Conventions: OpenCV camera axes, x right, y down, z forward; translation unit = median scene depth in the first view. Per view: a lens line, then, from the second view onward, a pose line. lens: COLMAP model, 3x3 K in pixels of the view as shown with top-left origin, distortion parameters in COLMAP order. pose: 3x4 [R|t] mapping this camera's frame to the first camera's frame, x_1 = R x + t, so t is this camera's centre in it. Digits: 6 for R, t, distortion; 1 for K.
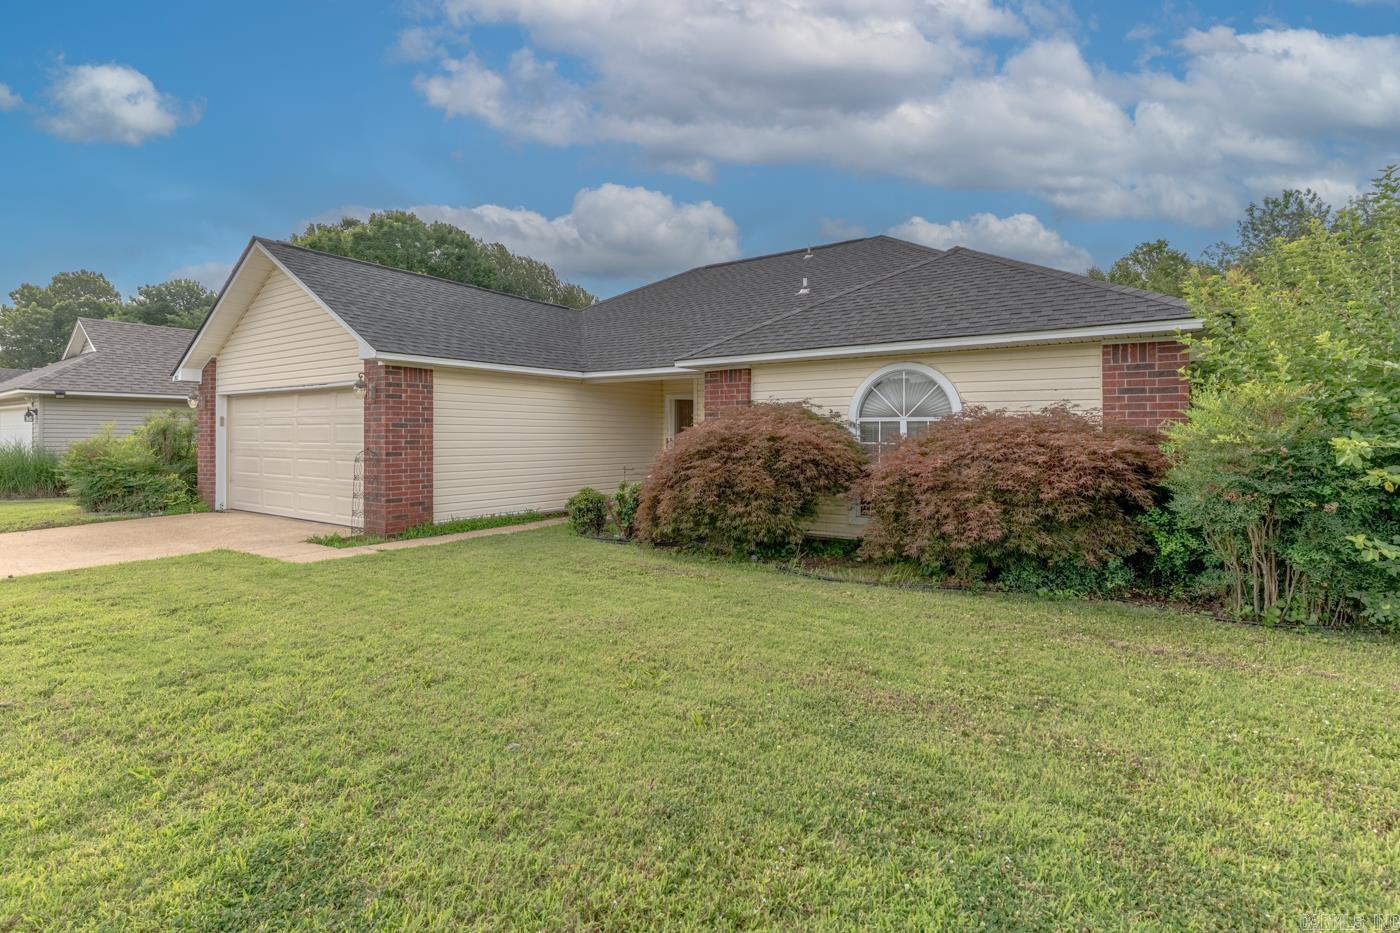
lens RADIAL K [[663.6, 0, 698.1], [0, 663.6, 431.2], [0, 0, 1]] dist [0.001382, 0.000509]
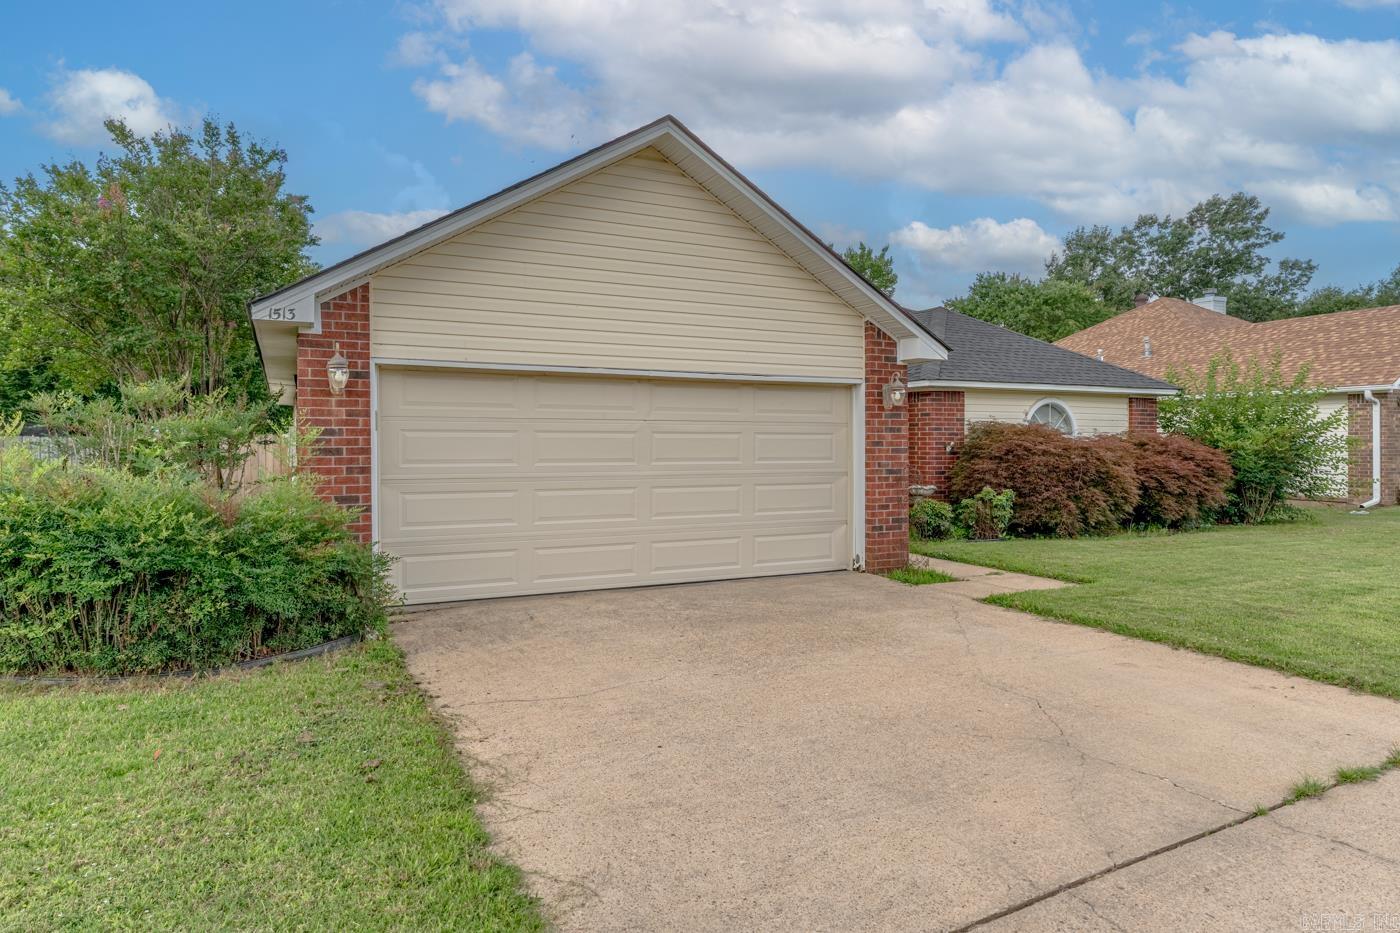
lens RADIAL K [[831.1, 0, 705.4], [0, 831.1, 438.2], [0, 0, 1]] dist [-0.002564, 0.001271]
pose [[0.484128, 0.007041, 0.874969, -1.491194], [-0.002903, 0.999975, -0.006440, 0.000434], [-0.874992, 0.000578, 0.484137, 0.702446]]
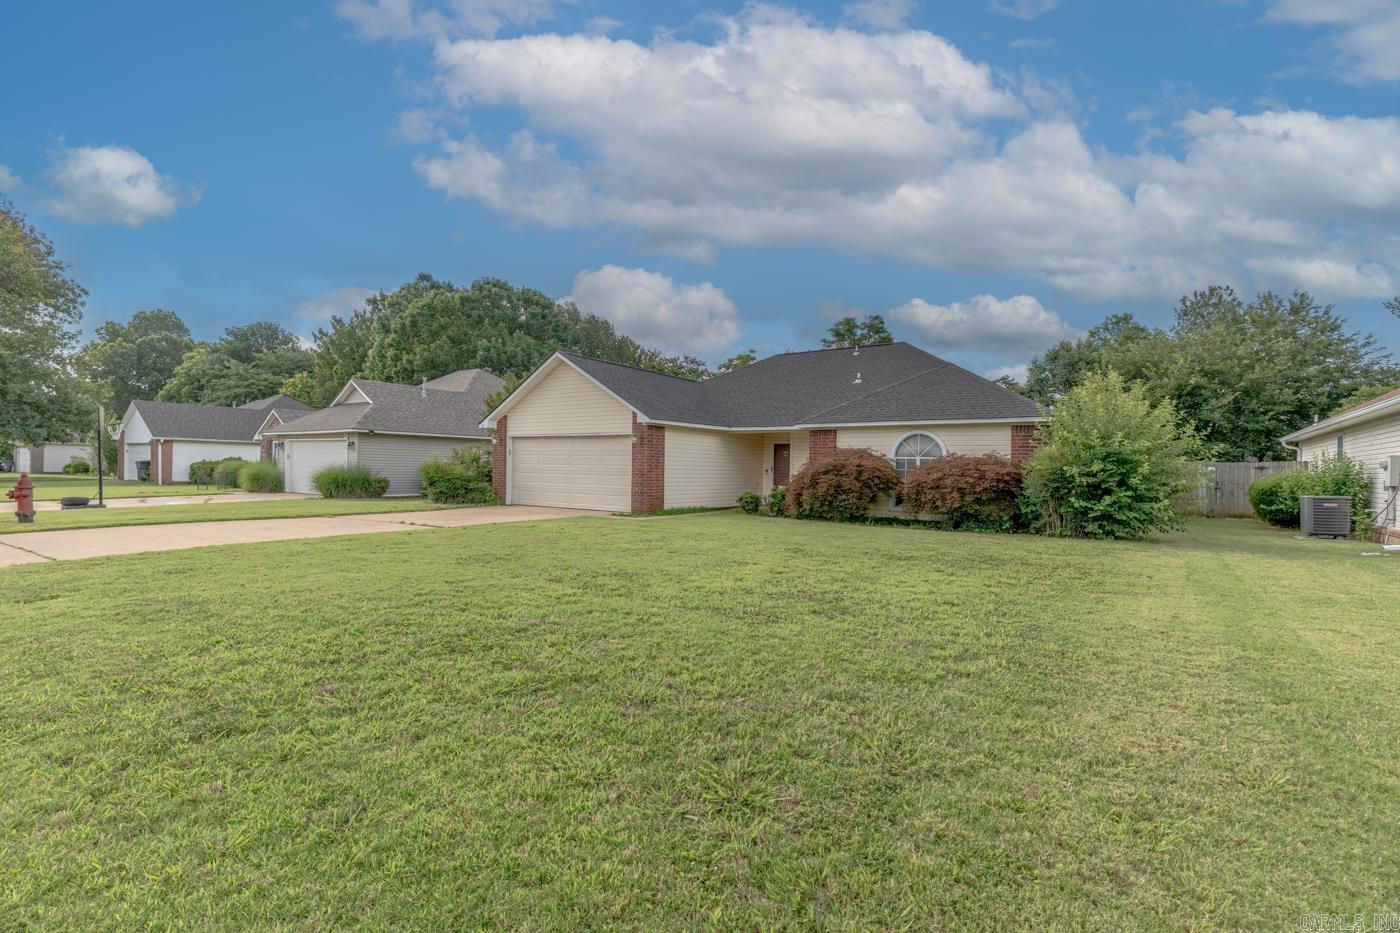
lens RADIAL K [[659.5, 0, 693.9], [0, 659.5, 464.8], [0, 0, 1]] dist [-0.000047, 0.000547]
pose [[0.999790, 0.017291, -0.011040, -0.310181], [-0.017302, 0.999850, -0.000980, 0.014730], [0.011022, 0.001171, 0.999939, -0.896634]]
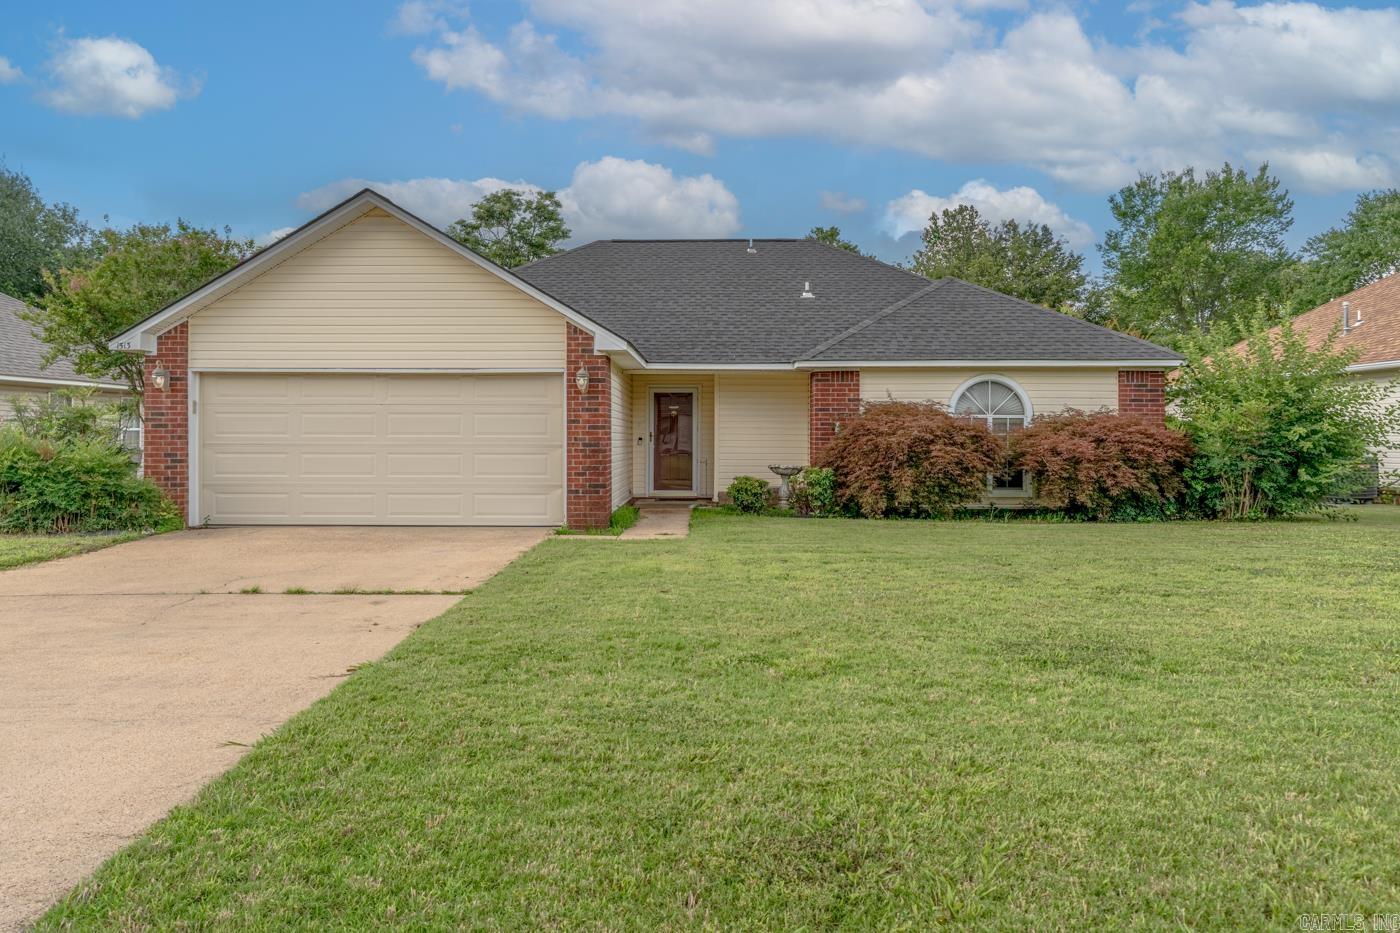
lens RADIAL K [[1019.1, 0, 679.9], [0, 1019.1, 424.2], [0, 0, 1]] dist [0.004610, -0.001412]
pose [[0.832464, 0.008214, 0.554018, -1.204136], [-0.003692, 0.999950, -0.009278, 0.017419], [-0.554066, 0.005678, 0.832453, -0.325599]]
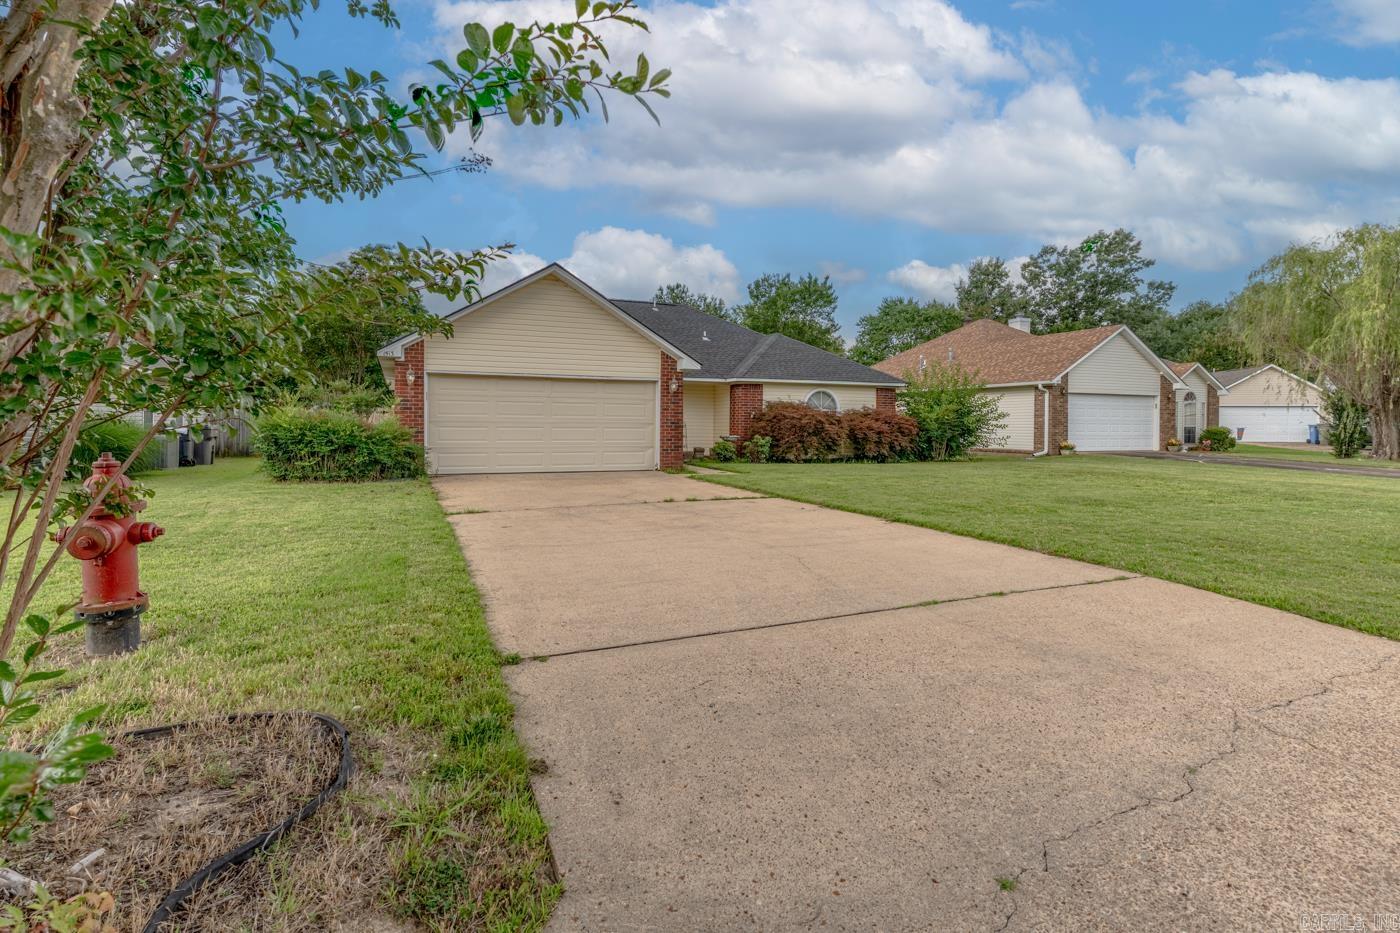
lens RADIAL K [[674.8, 0, 689.6], [0, 674.8, 416.1], [0, 0, 1]] dist [-0.001402, -0.000355]
pose [[0.537870, 0.014359, 0.842906, -1.921346], [-0.010906, 0.999890, -0.010075, 0.033735], [-0.842957, -0.003774, 0.537967, 0.032599]]
